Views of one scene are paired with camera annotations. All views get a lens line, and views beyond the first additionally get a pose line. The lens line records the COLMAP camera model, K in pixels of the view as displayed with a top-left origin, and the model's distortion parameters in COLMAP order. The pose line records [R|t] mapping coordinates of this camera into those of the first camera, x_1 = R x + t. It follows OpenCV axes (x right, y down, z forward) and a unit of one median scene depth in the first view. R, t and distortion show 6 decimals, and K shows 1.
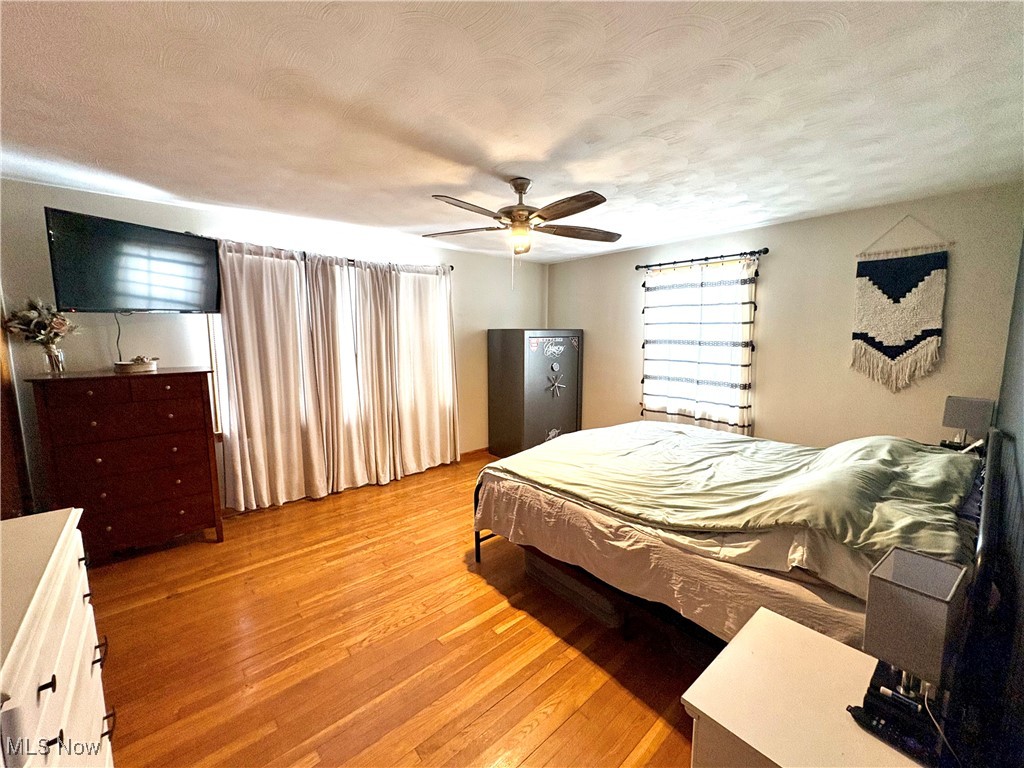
lens RADIAL K [[406.7, 0, 511.2], [0, 406.7, 378.9], [0, 0, 1]] dist [0.000197, 0.000054]
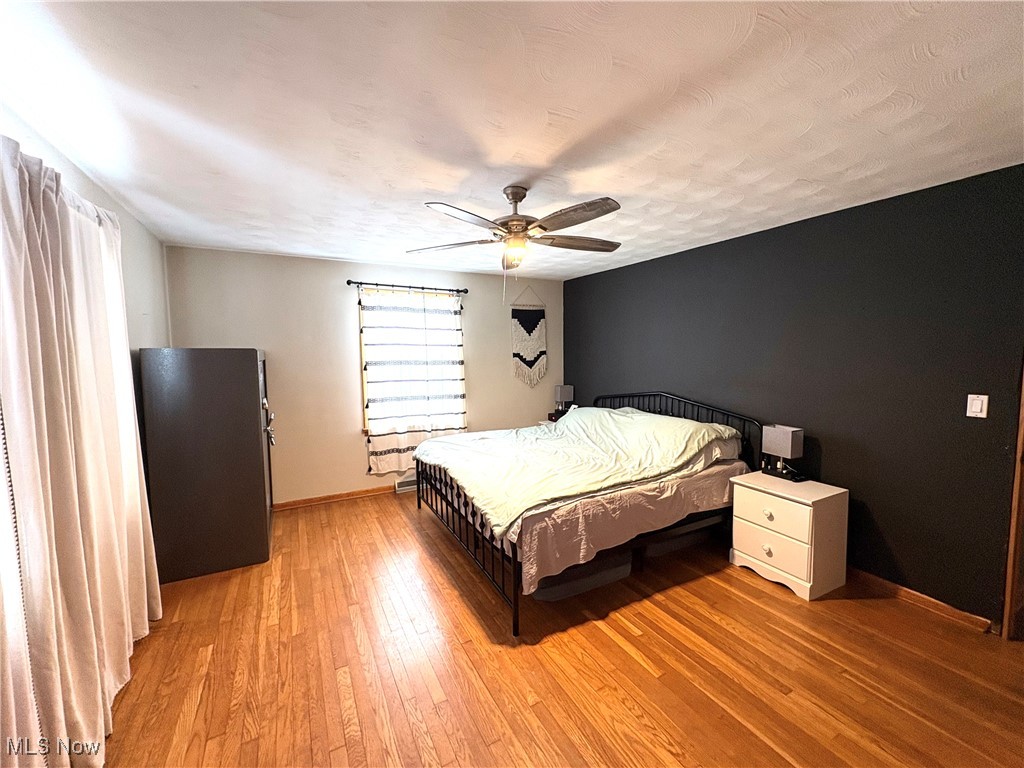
lens RADIAL K [[406.7, 0, 510.0], [0, 406.7, 384.3], [0, 0, 1]] dist [0.000197, 0.000054]
pose [[0.223467, -0.074389, 0.971869, -0.777673], [0.119356, 0.991668, 0.048461, -0.078249], [-0.967376, 0.105169, 0.230484, 0.727376]]
